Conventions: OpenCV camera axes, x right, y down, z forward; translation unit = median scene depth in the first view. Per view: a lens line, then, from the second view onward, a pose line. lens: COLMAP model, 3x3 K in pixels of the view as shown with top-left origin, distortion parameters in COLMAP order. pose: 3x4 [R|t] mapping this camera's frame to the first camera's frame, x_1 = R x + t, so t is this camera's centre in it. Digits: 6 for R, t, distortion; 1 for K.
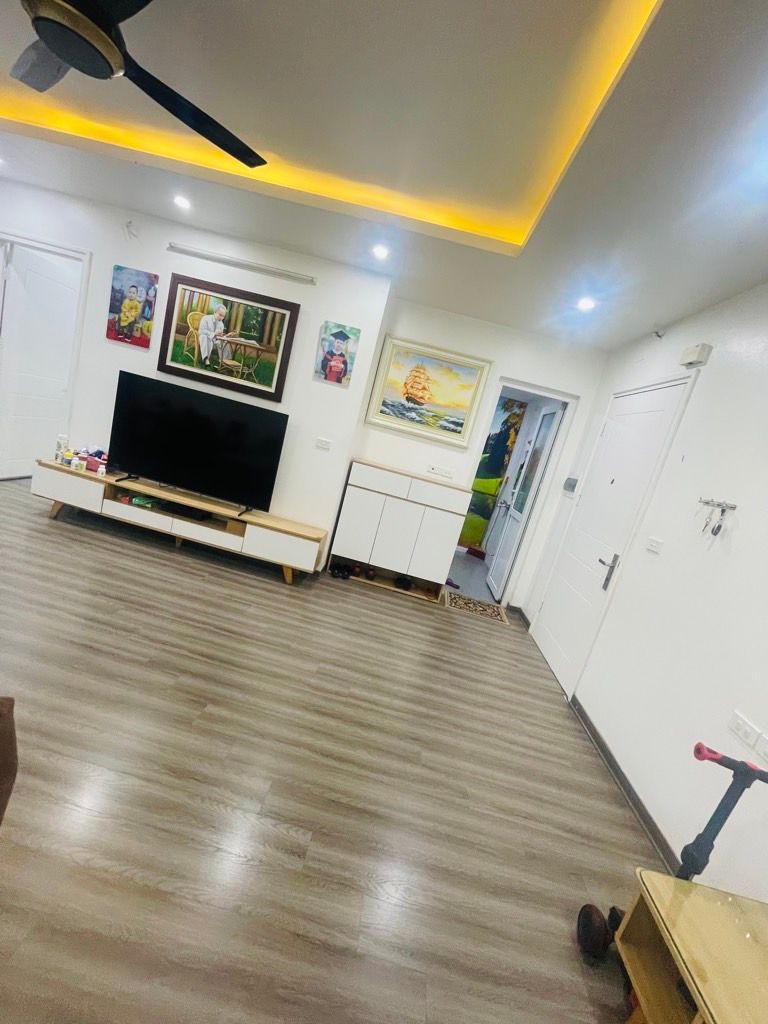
lens RADIAL K [[410.9, 0, 384.2], [0, 410.9, 506.2], [0, 0, 1]] dist [-0.009333, -0.000202]
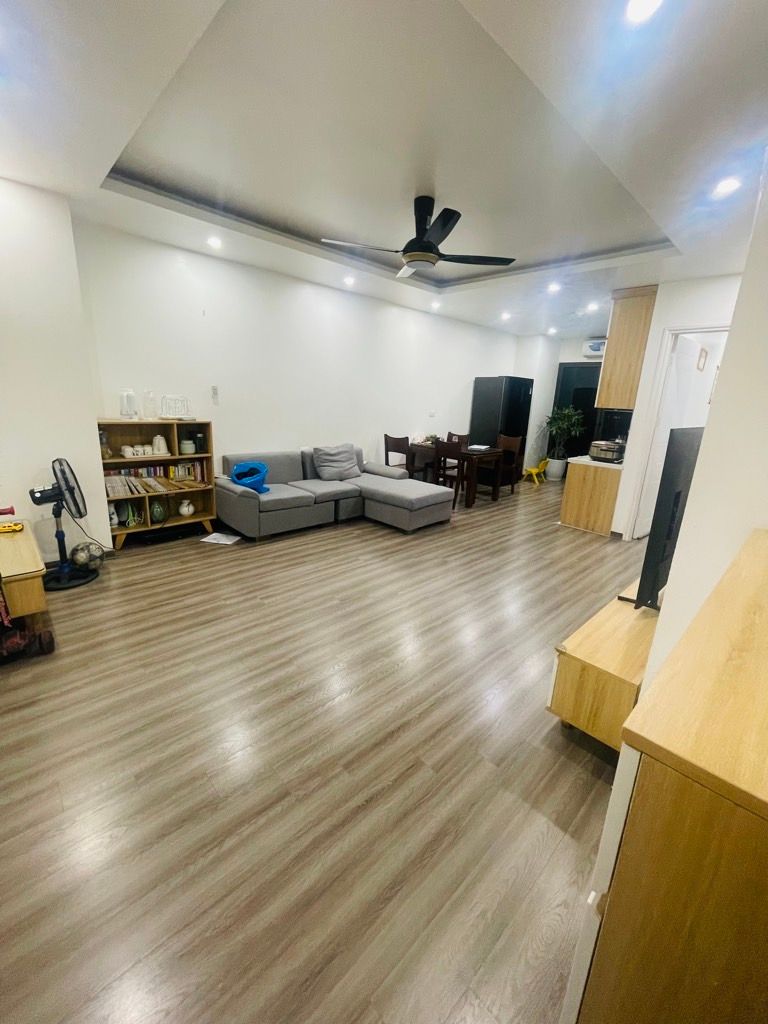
lens RADIAL K [[410.9, 0, 384.2], [0, 410.9, 506.2], [0, 0, 1]] dist [-0.009333, -0.000202]
pose [[-0.634904, -0.091416, -0.767164, 0.359483], [-0.338040, 0.925752, 0.169448, -0.078945], [0.694713, 0.366915, -0.618666, 1.062137]]
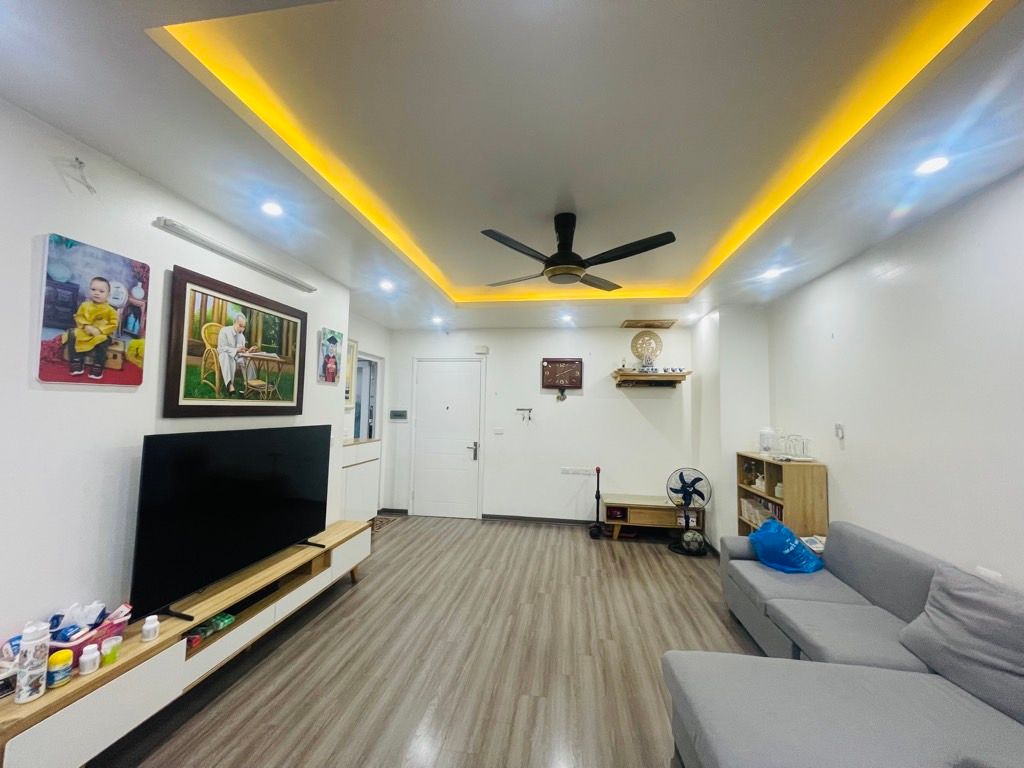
lens RADIAL K [[411.3, 0, 503.2], [0, 411.3, 384.5], [0, 0, 1]] dist [0.002089, -0.000063]
pose [[0.083854, -0.195937, 0.977025, -1.118864], [0.179778, 0.967364, 0.178570, -0.407221], [-0.980127, 0.160674, 0.116343, 0.447507]]
